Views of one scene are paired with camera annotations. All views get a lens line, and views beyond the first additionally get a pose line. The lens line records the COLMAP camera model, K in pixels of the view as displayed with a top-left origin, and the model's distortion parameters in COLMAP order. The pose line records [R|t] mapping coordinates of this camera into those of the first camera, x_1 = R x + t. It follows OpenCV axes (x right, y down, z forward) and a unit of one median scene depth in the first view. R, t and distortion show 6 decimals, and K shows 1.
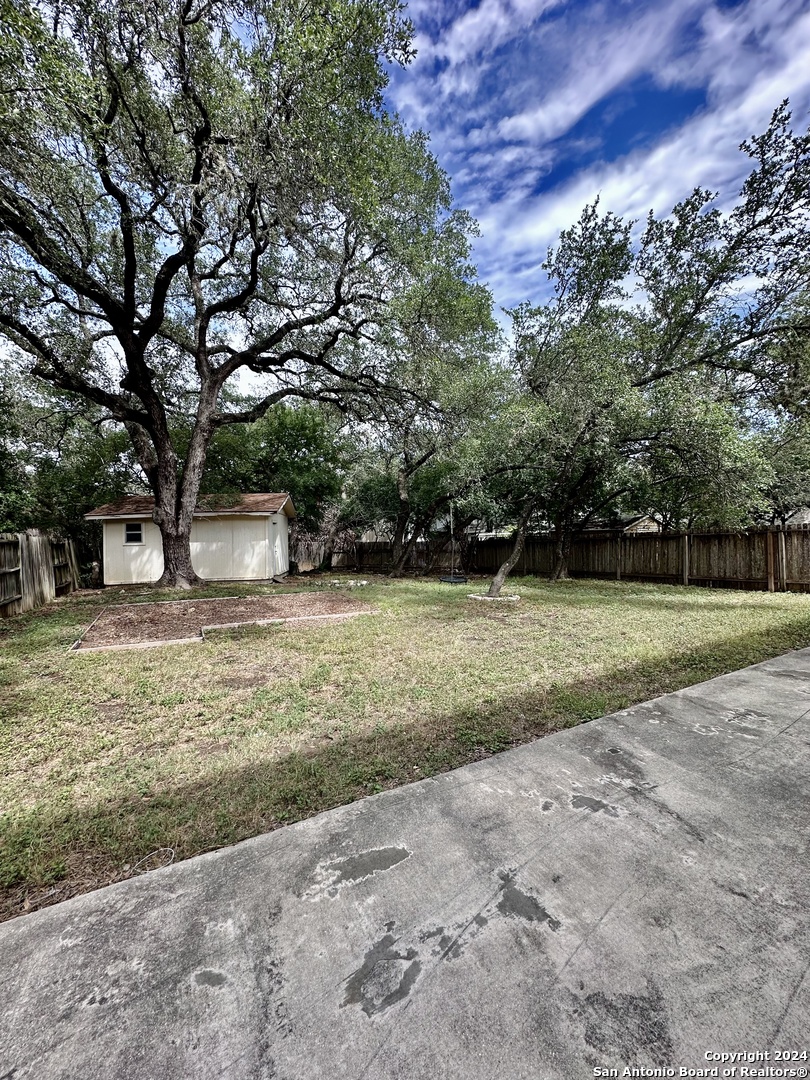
lens RADIAL K [[427.3, 0, 404.4], [0, 427.3, 541.4], [0, 0, 1]] dist [-0.002253, 0.000024]
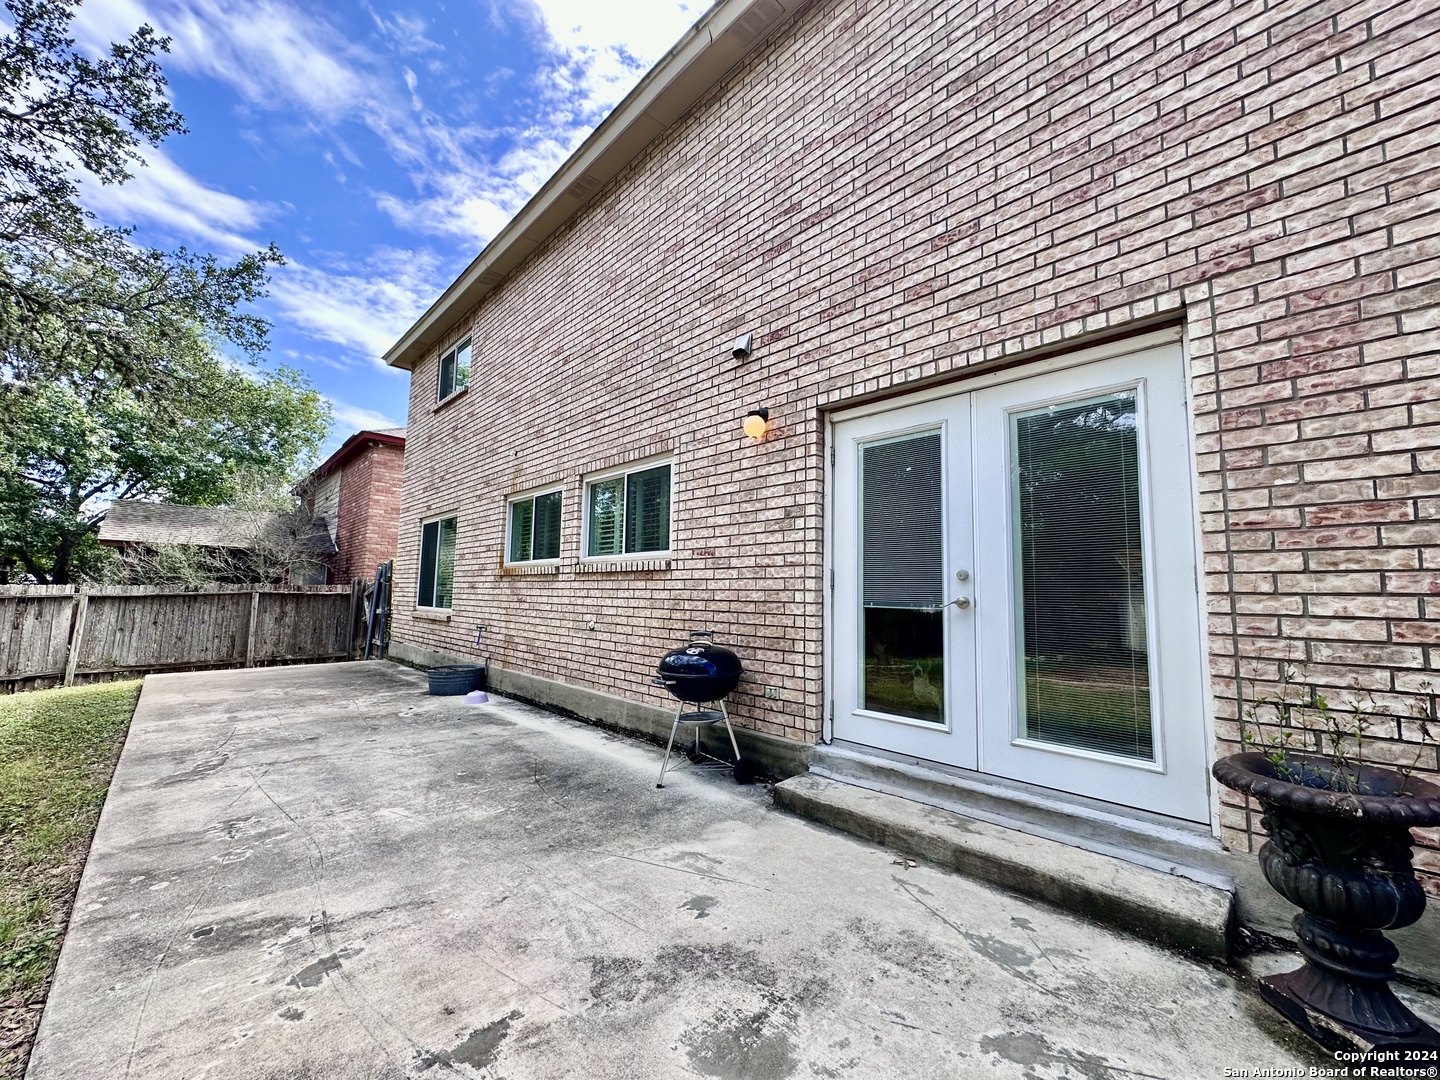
lens RADIAL K [[569.8, 0, 719.4], [0, 569.8, 541.9], [0, 0, 1]] dist [-0.002253, 0.000024]
pose [[-0.275994, 0.126510, 0.952797, -0.182757], [0.012115, 0.991679, -0.128164, 0.015783], [-0.961083, -0.023830, -0.275230, 0.171249]]
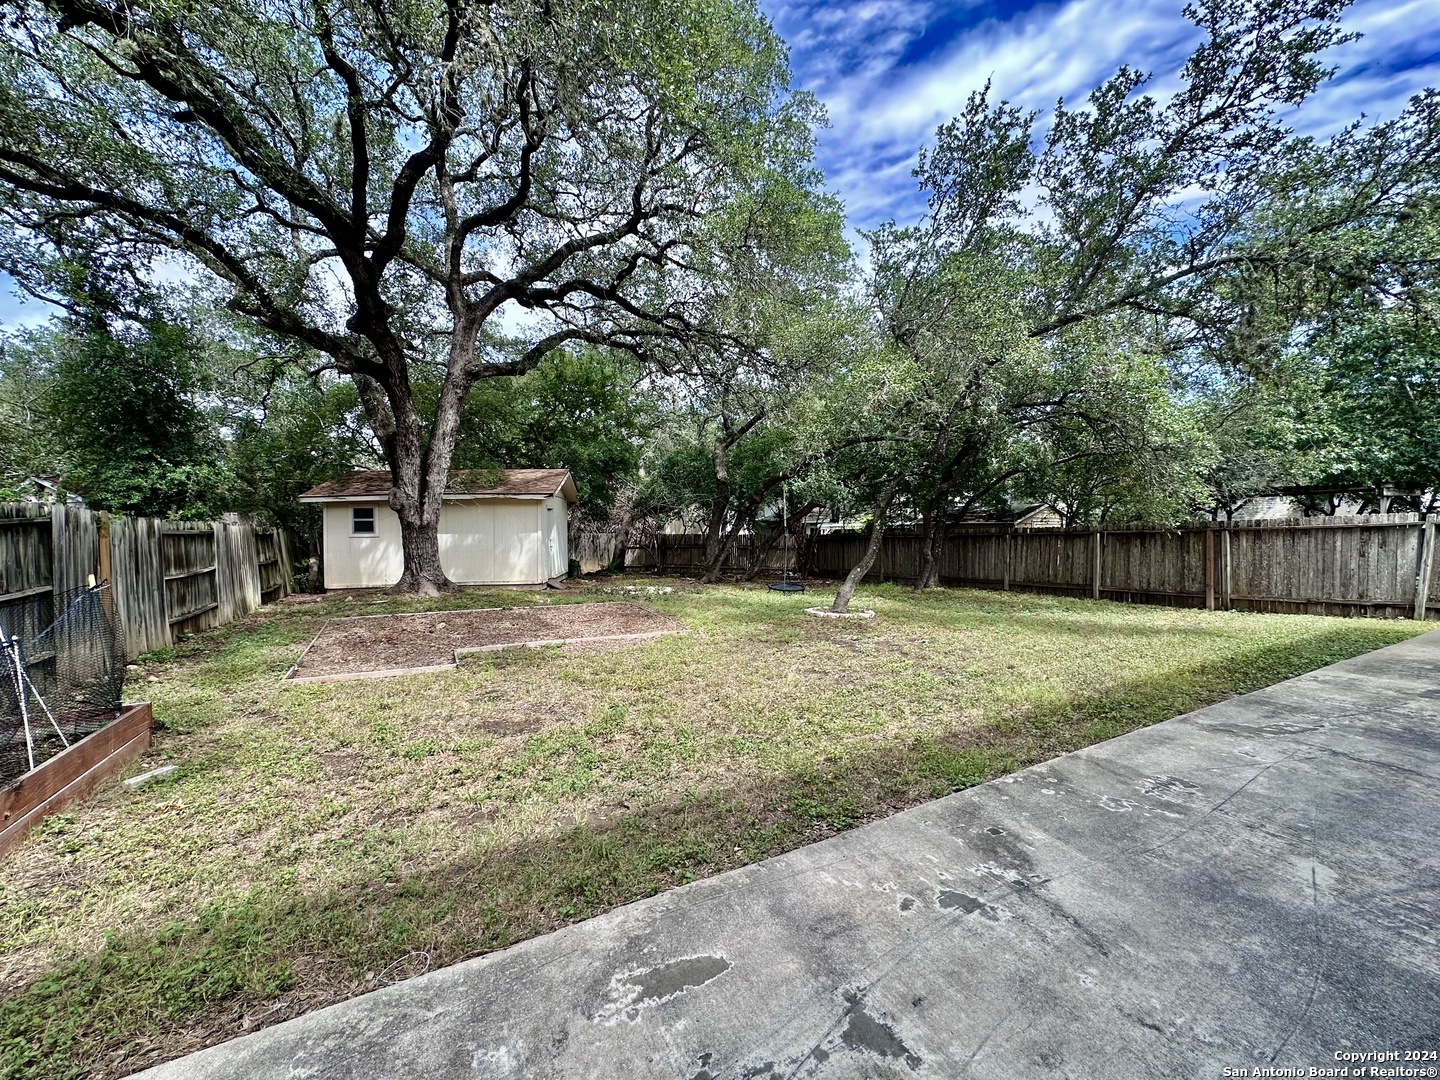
lens RADIAL K [[569.8, 0, 717.2], [0, 569.8, 541.9], [0, 0, 1]] dist [-0.002253, 0.000024]
pose [[0.999909, 0.011673, -0.006716, -0.002991], [-0.011553, 0.999778, 0.017644, -0.014122], [0.006920, -0.017565, 0.999822, -0.006902]]
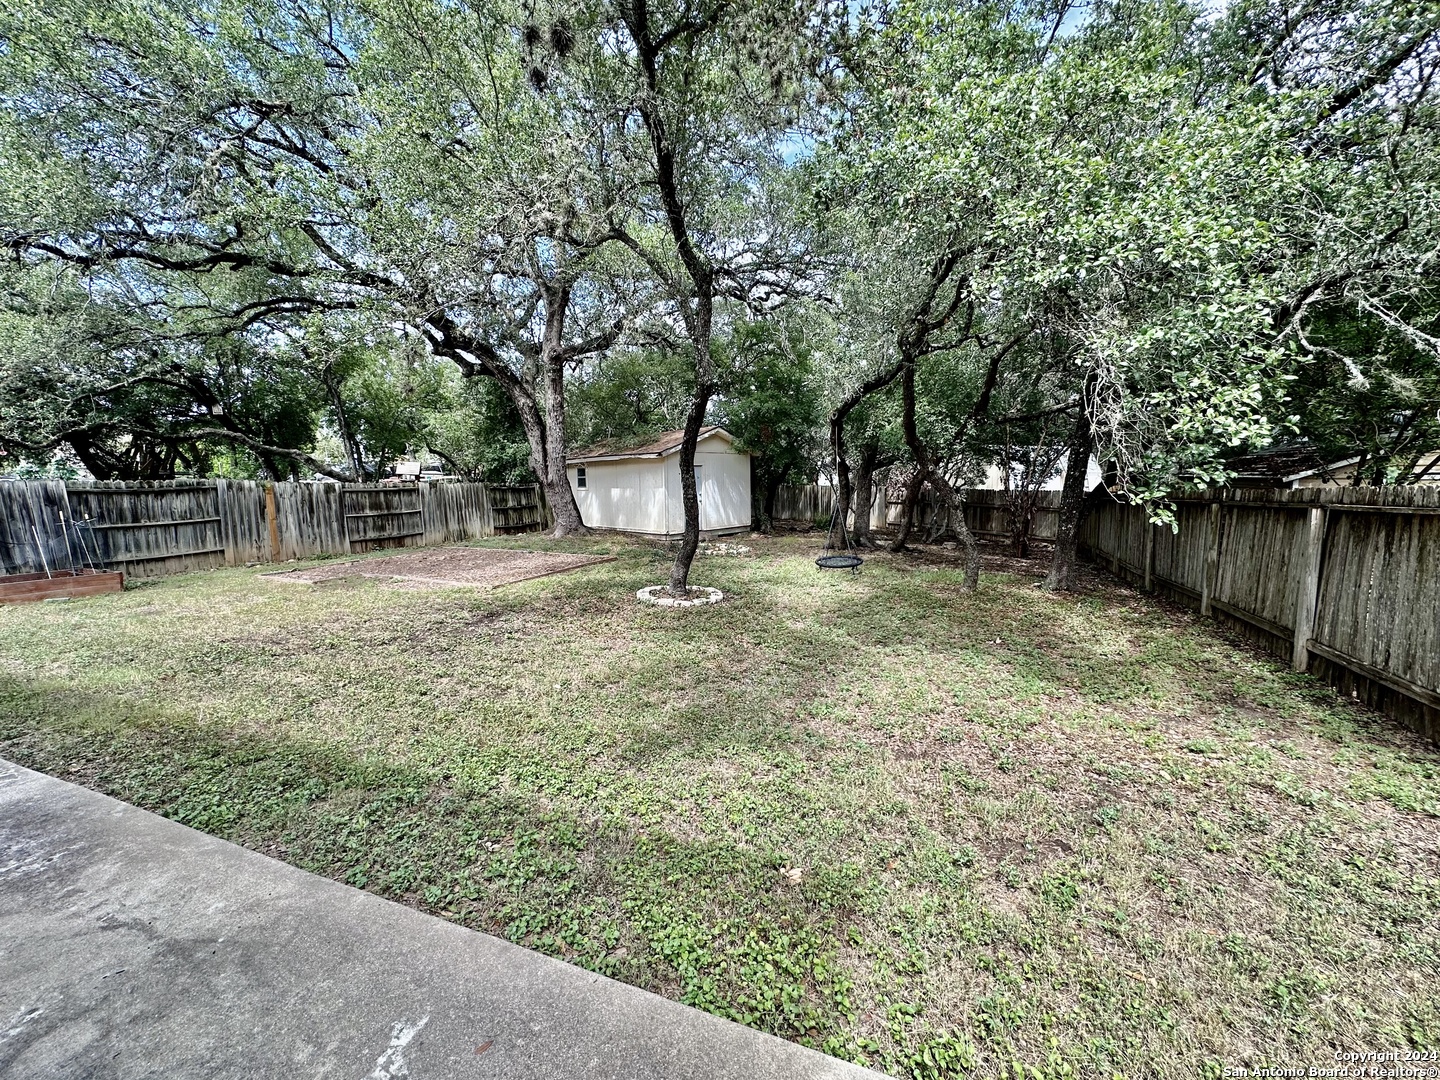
lens RADIAL K [[574.2, 0, 721.2], [0, 574.2, 538.2], [0, 0, 1]] dist [0.001204, 0.000055]
pose [[0.639362, 0.089660, -0.763661, 1.326297], [-0.006756, 0.993795, 0.111024, -0.065206], [0.768876, -0.065825, 0.636000, 0.805791]]
